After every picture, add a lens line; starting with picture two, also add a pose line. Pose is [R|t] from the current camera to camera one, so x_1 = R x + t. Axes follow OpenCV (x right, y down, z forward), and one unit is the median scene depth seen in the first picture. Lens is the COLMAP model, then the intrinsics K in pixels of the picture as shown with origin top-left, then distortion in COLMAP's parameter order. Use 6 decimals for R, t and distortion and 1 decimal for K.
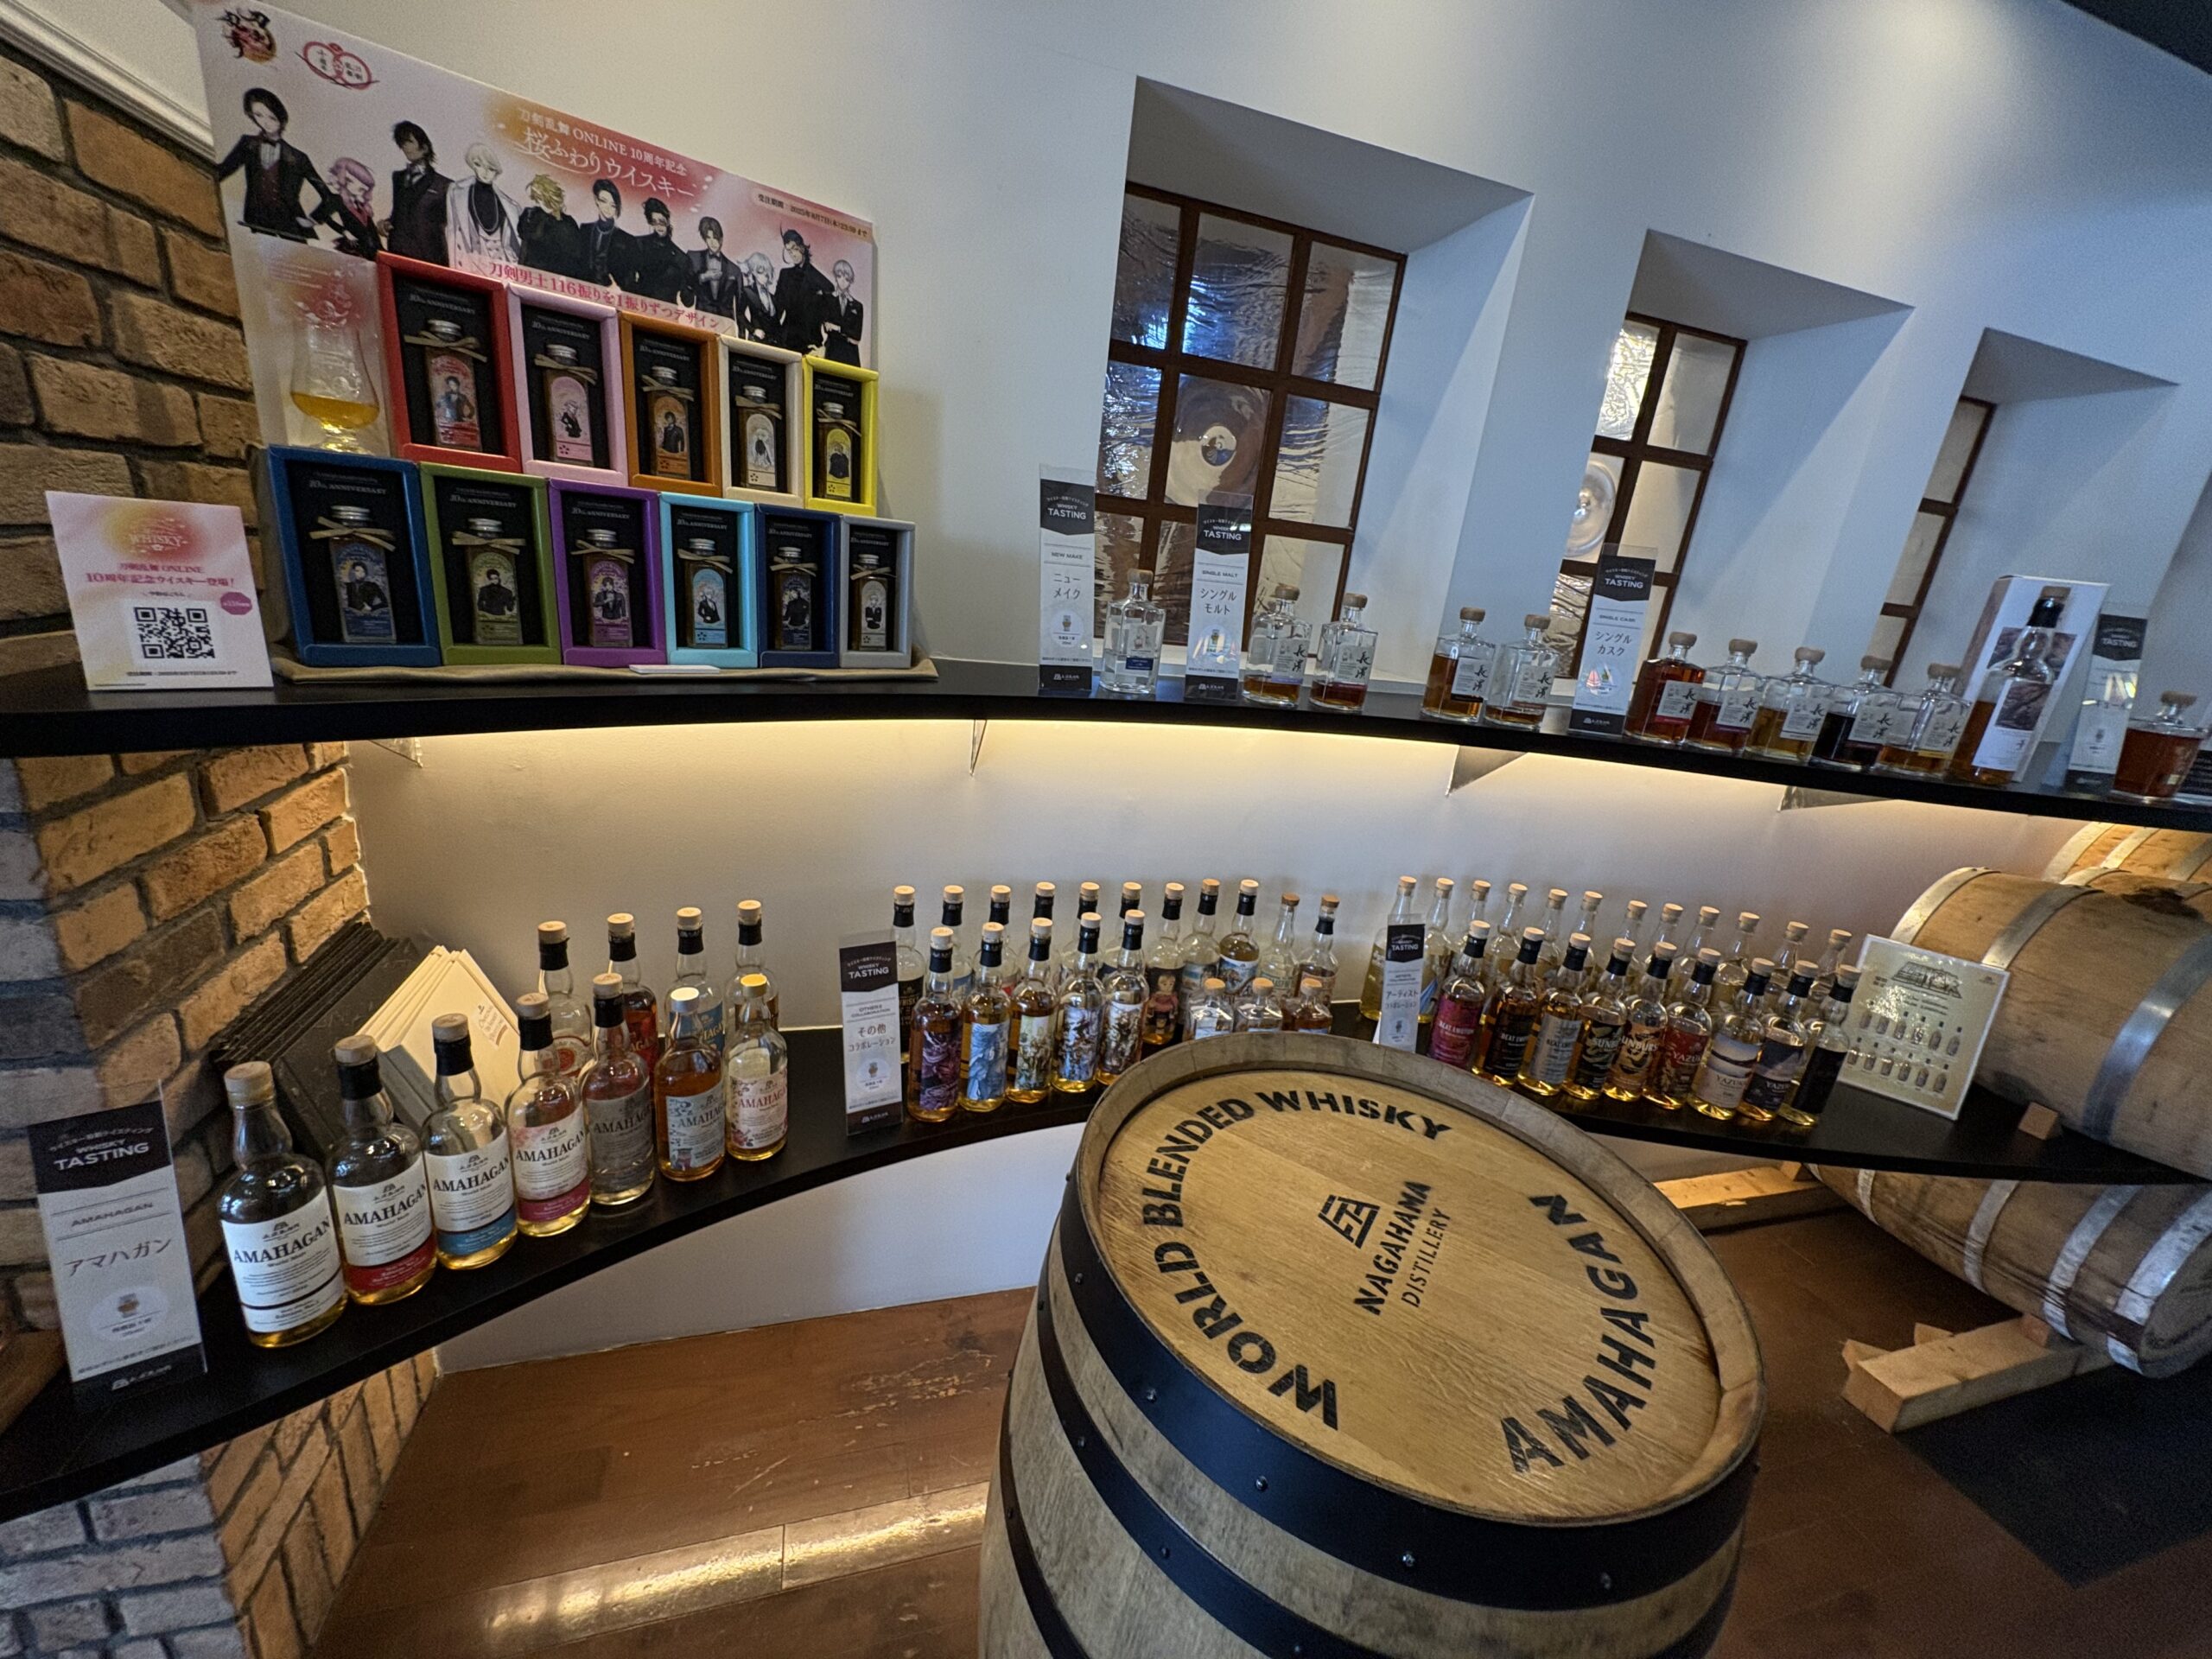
lens RADIAL K [[881.6, 0, 1109.0], [0, 881.6, 824.6], [0, 0, 1]] dist [-0.000264, -0.000489]
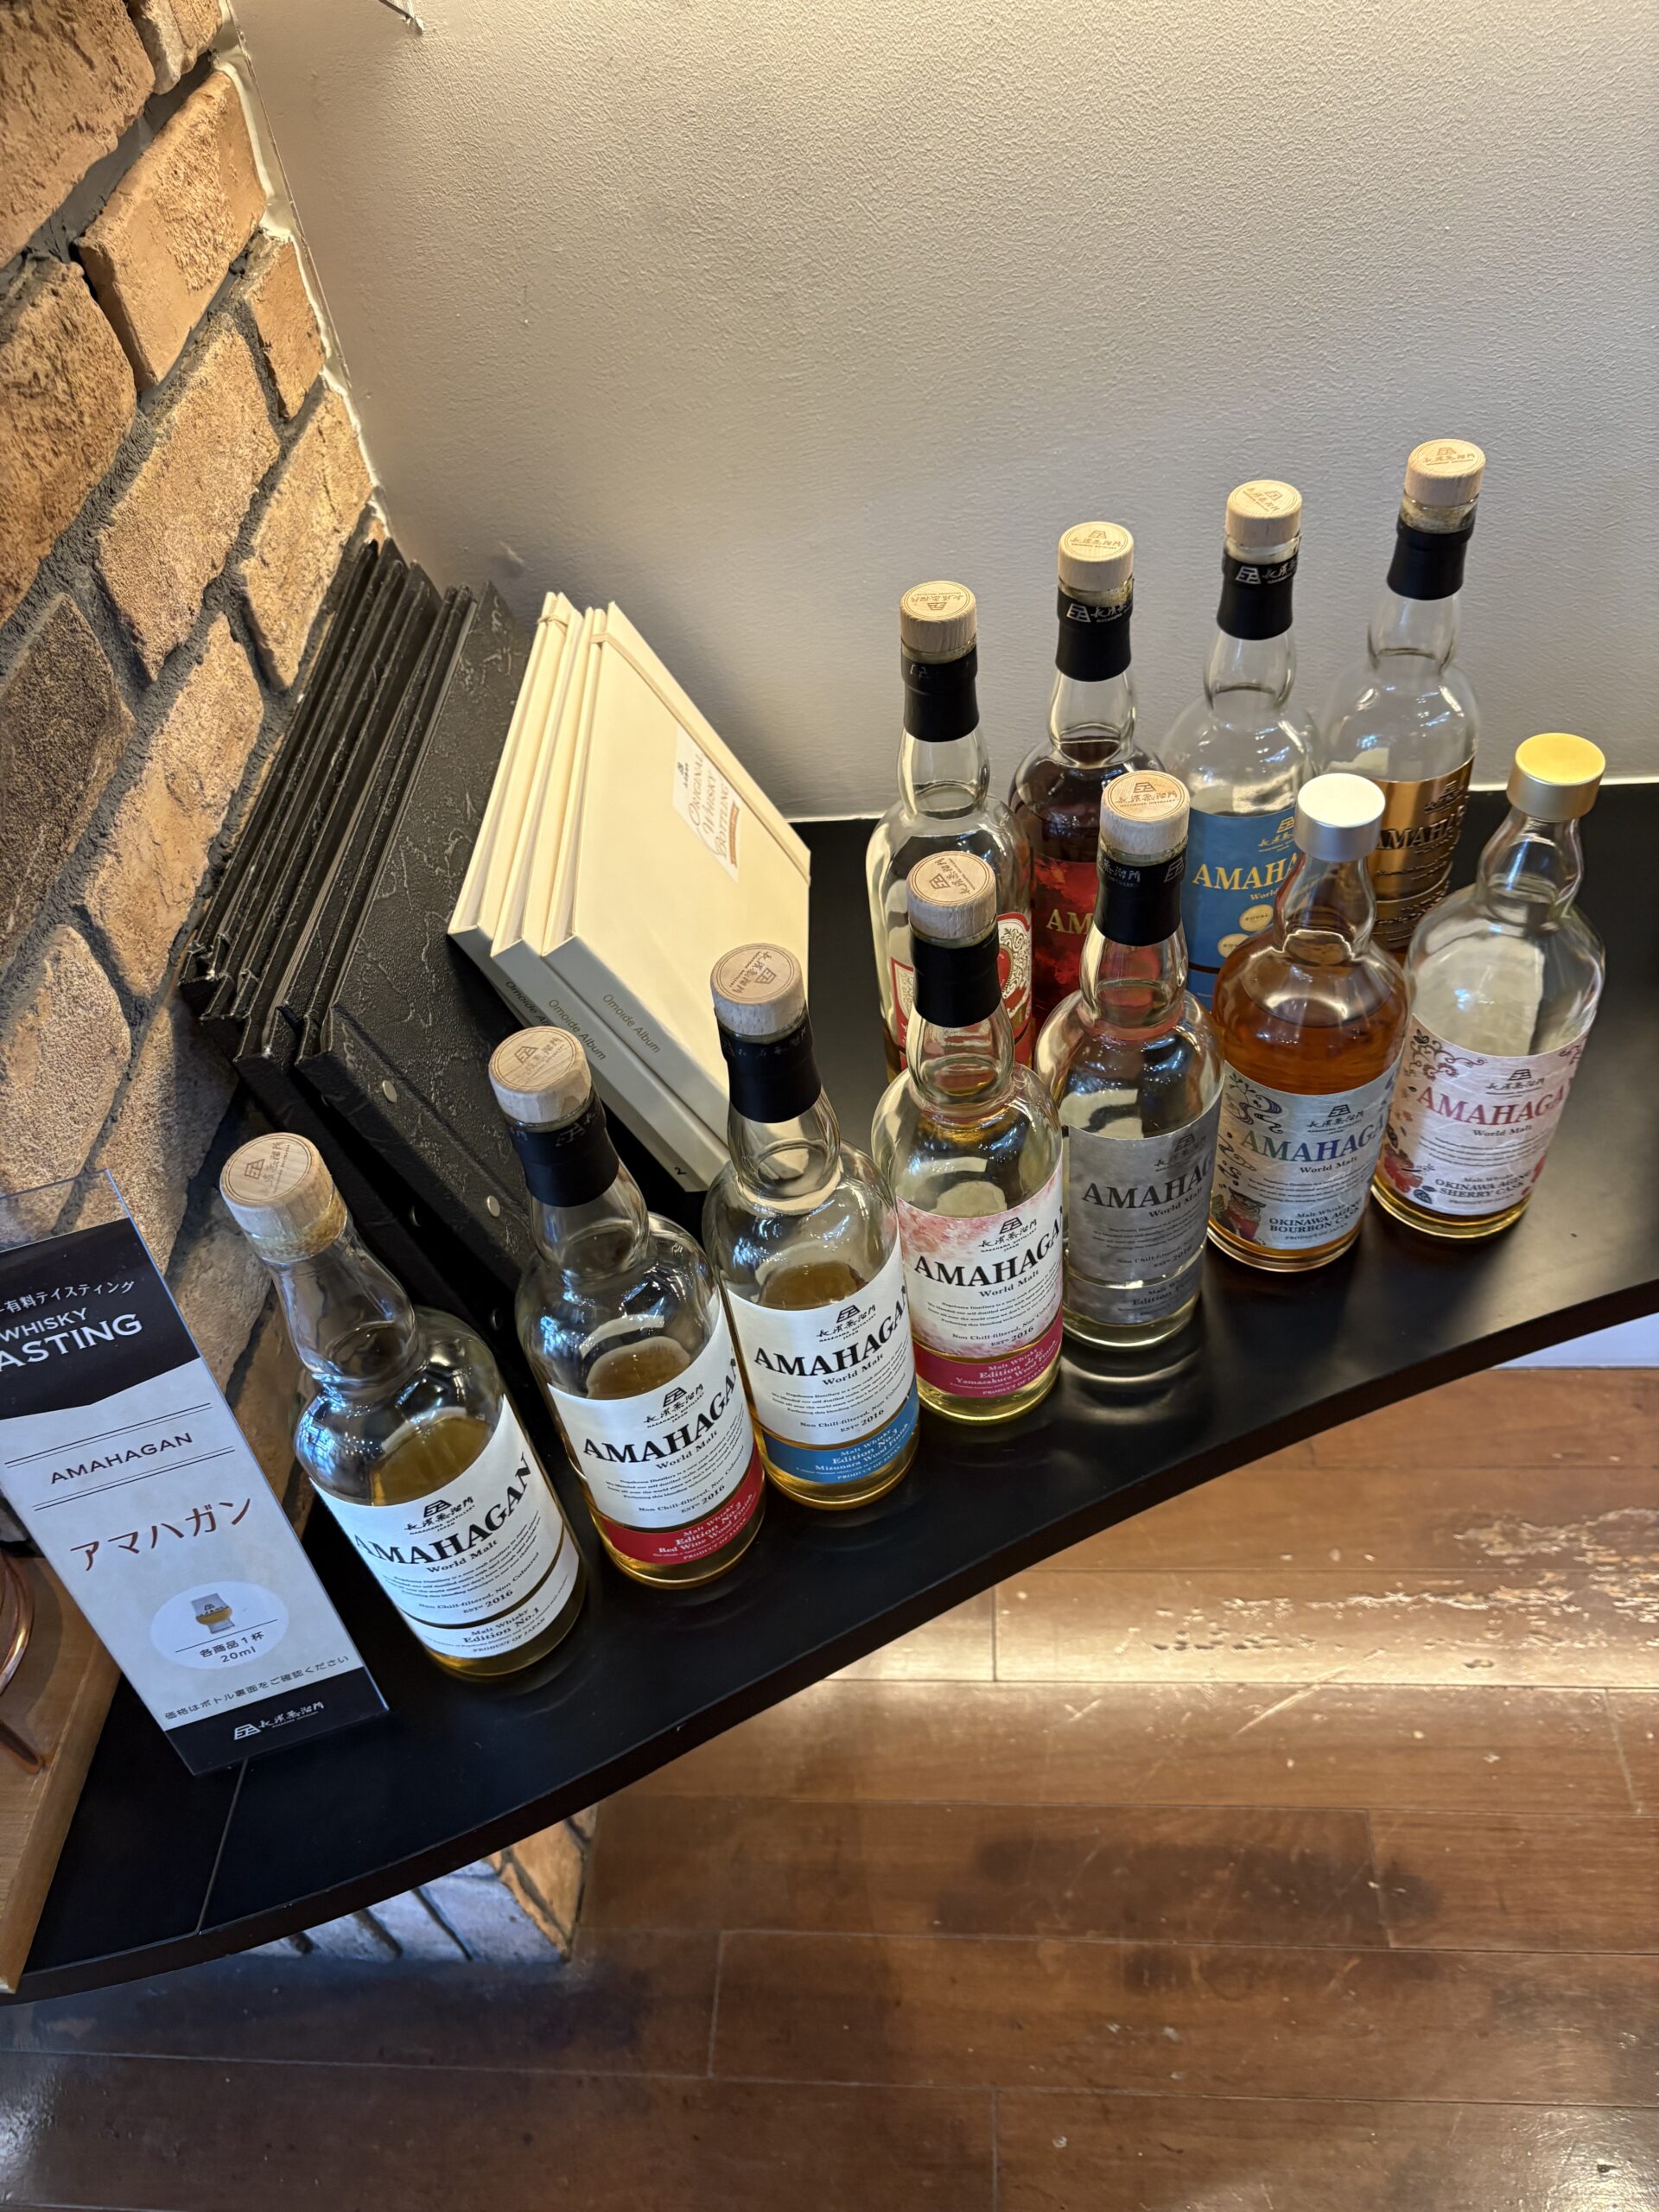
lens RADIAL K [[1706.1, 0, 829.5], [0, 1706.1, 1106.0], [0, 0, 1]] dist [0.005574, -0.003111]
pose [[0.919848, 0.120461, -0.373320, -0.419676], [0.090024, 0.861458, 0.499786, -0.030851], [0.381805, -0.493335, 0.781566, 0.438785]]
